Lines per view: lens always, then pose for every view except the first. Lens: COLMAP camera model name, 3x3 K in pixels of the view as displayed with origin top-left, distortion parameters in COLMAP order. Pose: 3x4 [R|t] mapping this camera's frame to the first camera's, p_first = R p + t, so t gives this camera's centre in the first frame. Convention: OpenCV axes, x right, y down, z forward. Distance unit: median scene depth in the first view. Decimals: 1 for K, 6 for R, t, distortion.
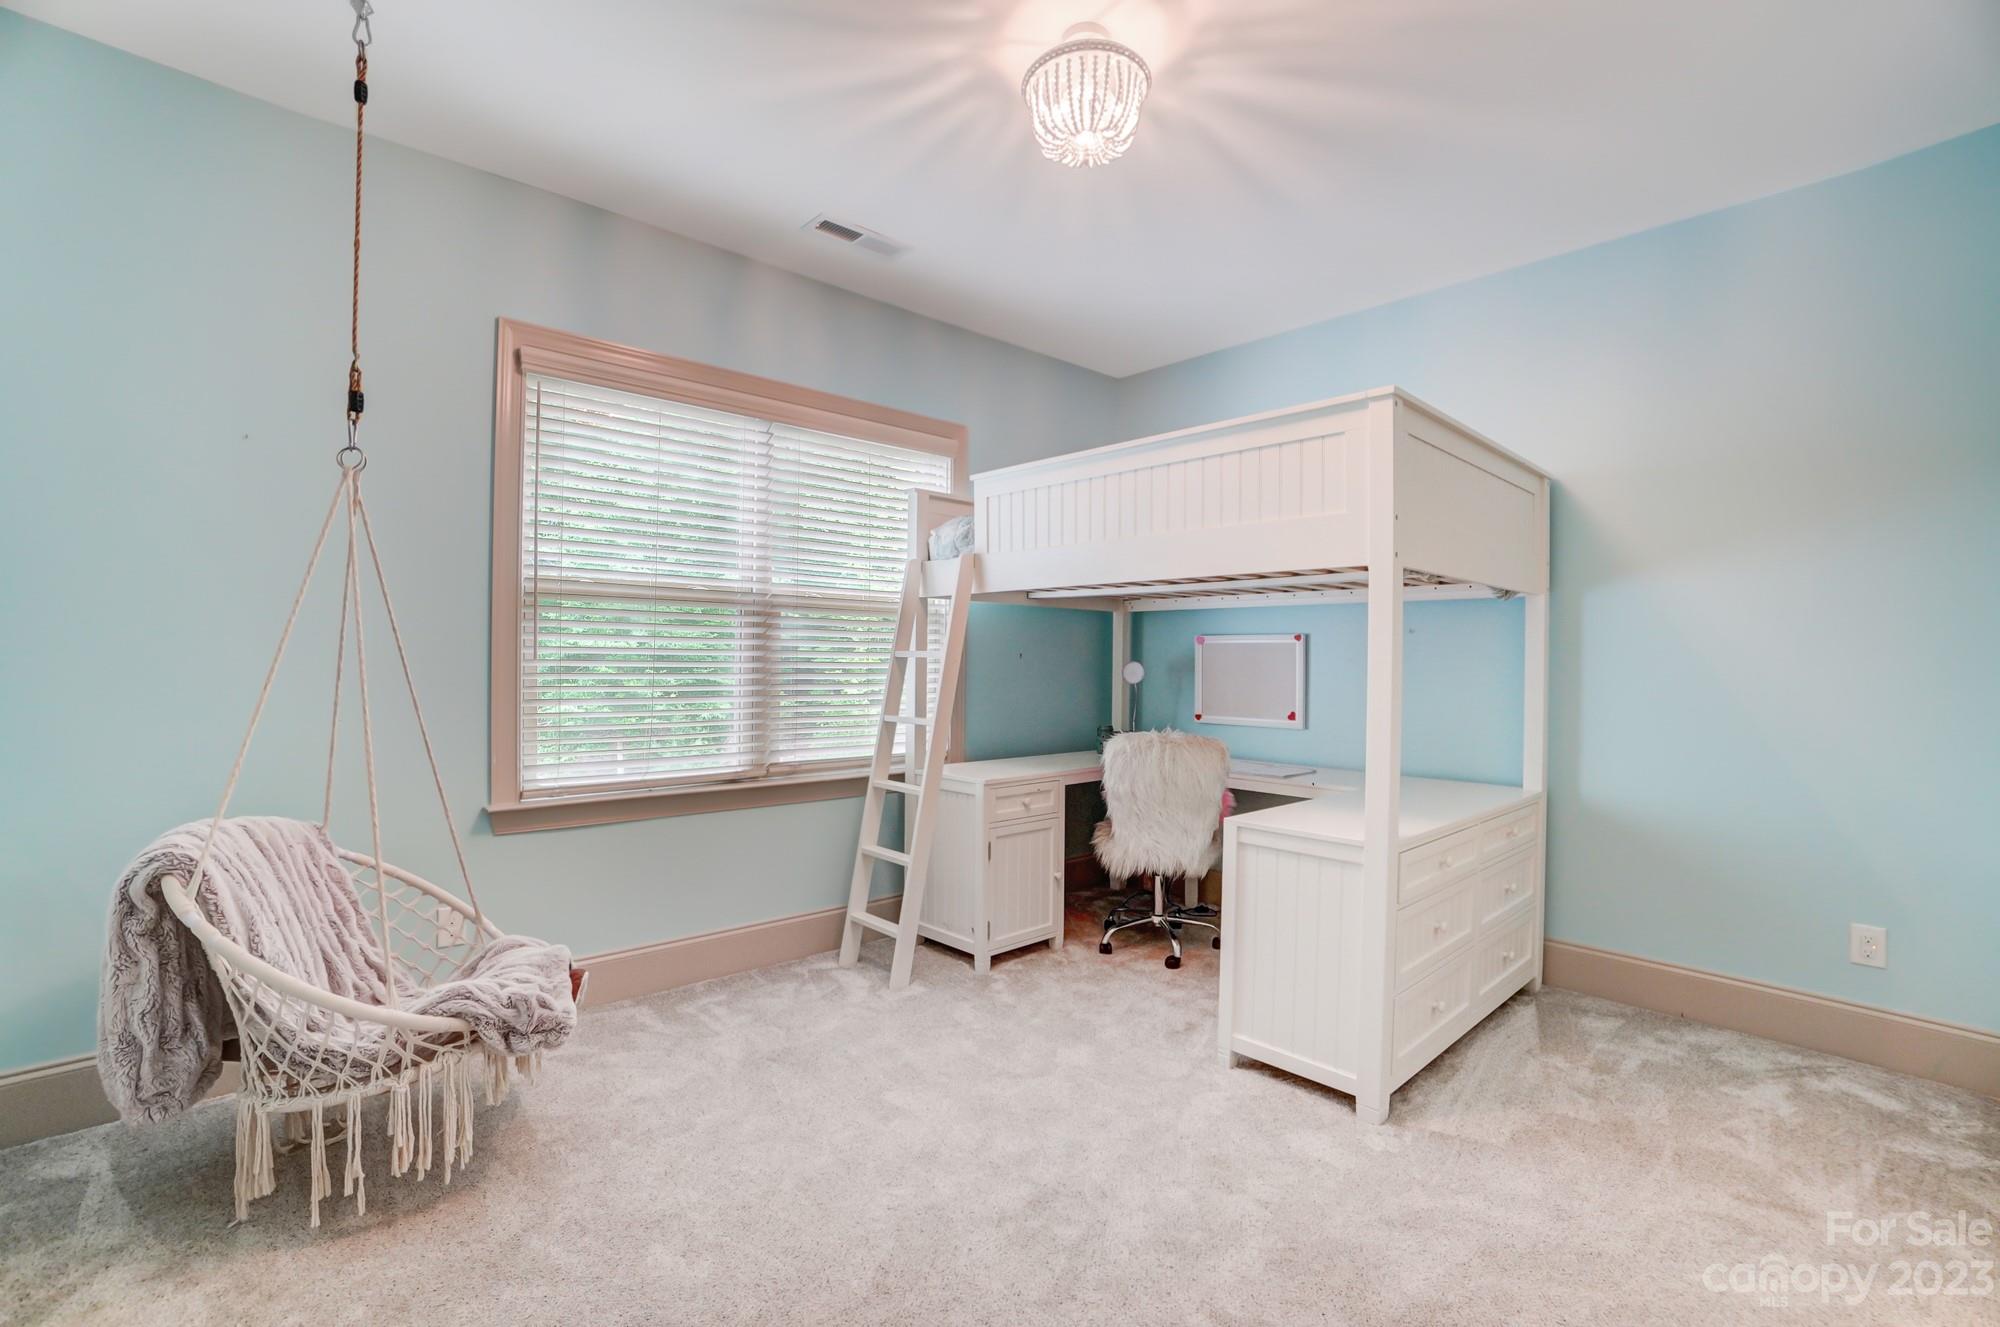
lens RADIAL K [[884.3, 0, 988.3], [0, 884.3, 661.0], [0, 0, 1]] dist [-0.063475, 0.024483]
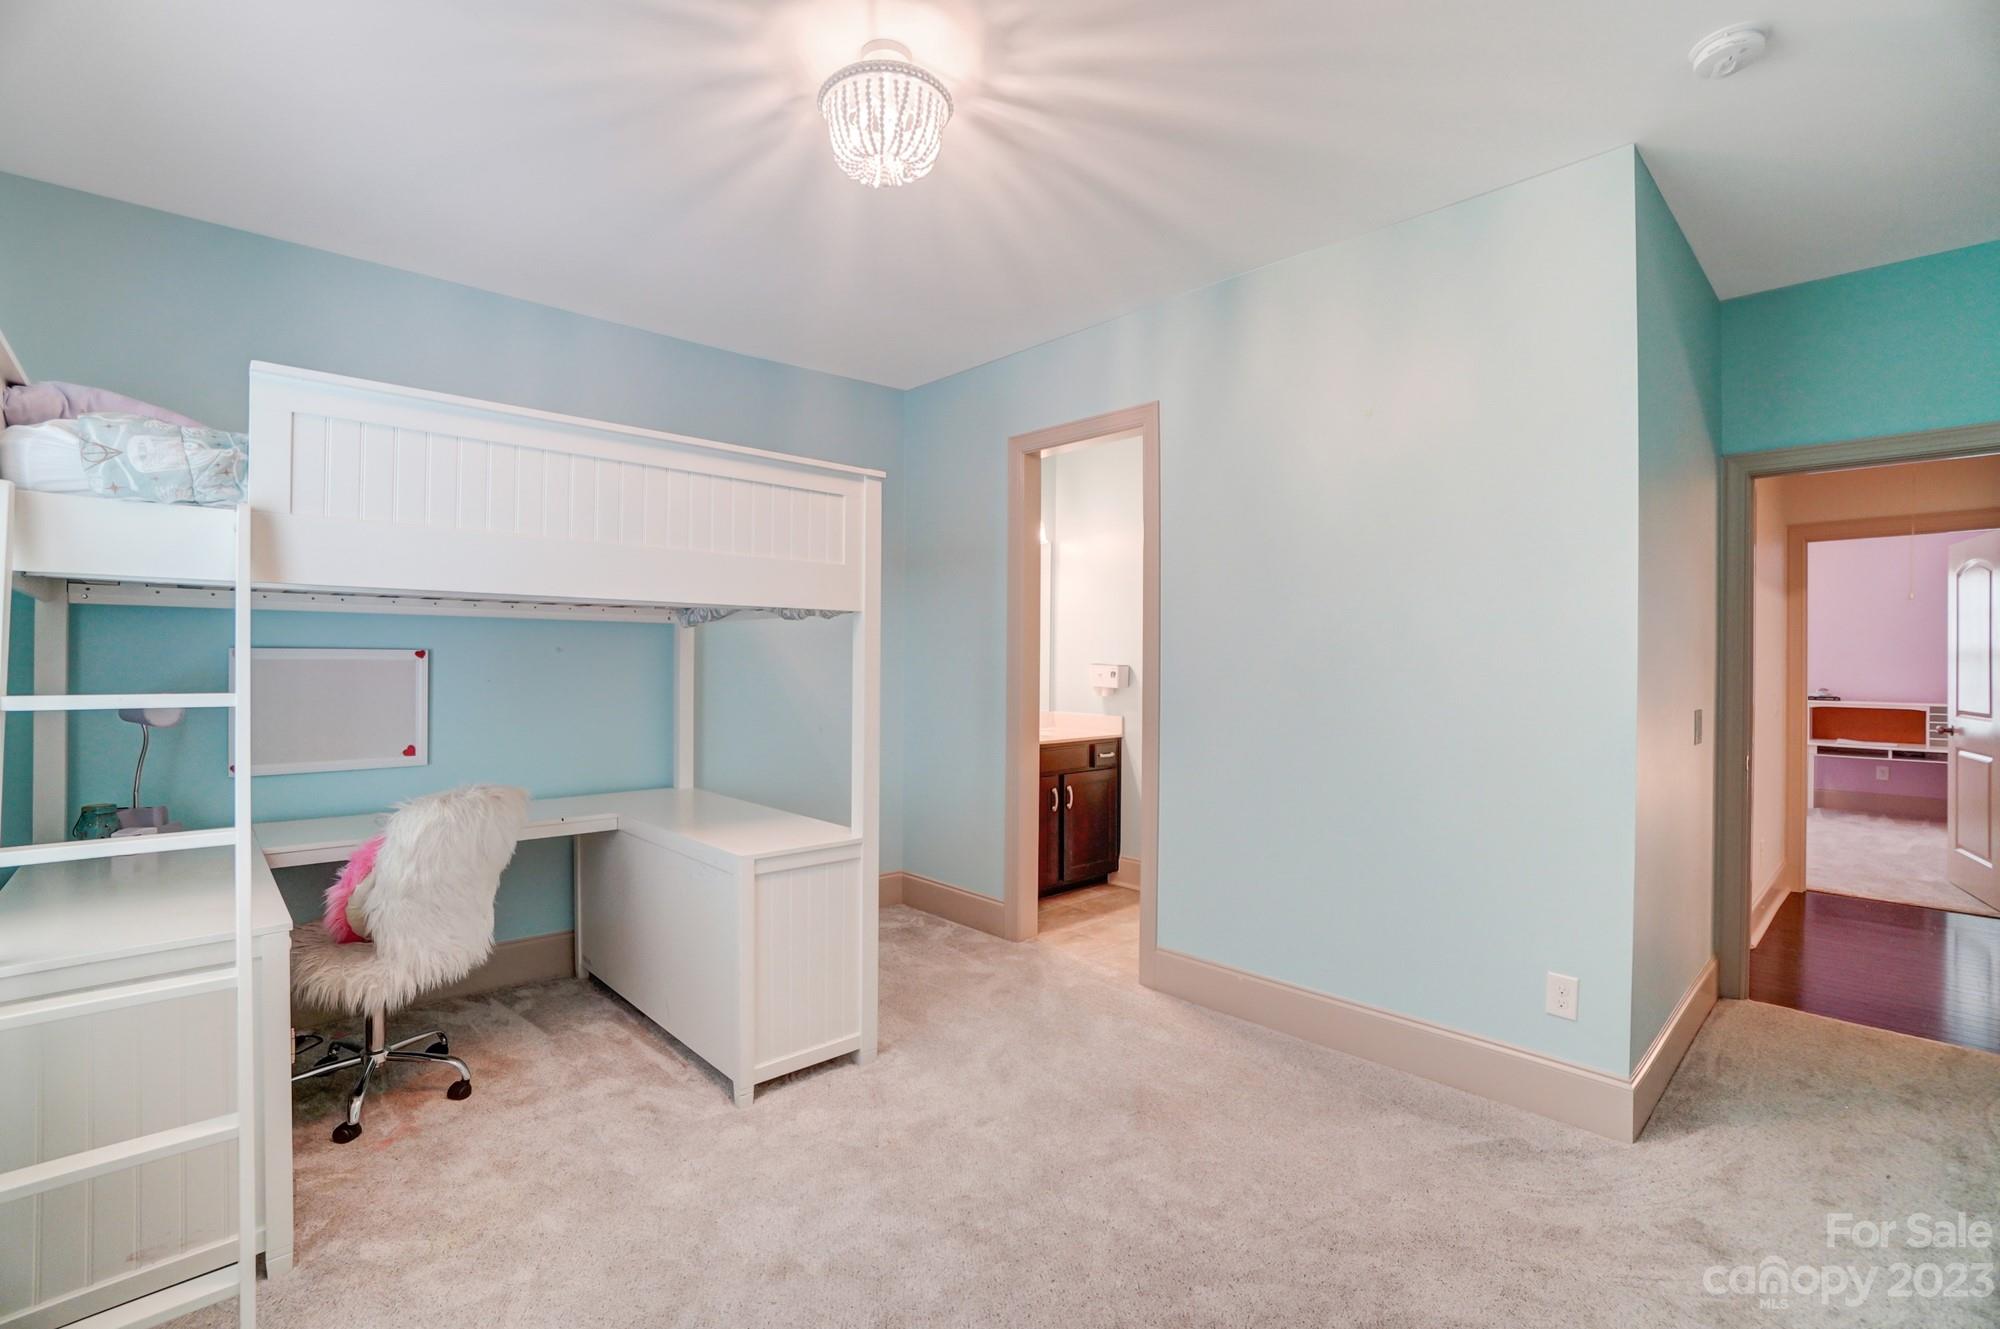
lens RADIAL K [[884.3, 0, 988.3], [0, 884.3, 662.0], [0, 0, 1]] dist [-0.063475, 0.024483]
pose [[-0.004621, -0.010622, 0.999933, -0.562519], [-0.005599, 0.999928, 0.010596, -0.038060], [-0.999974, -0.005550, -0.004680, 0.584973]]
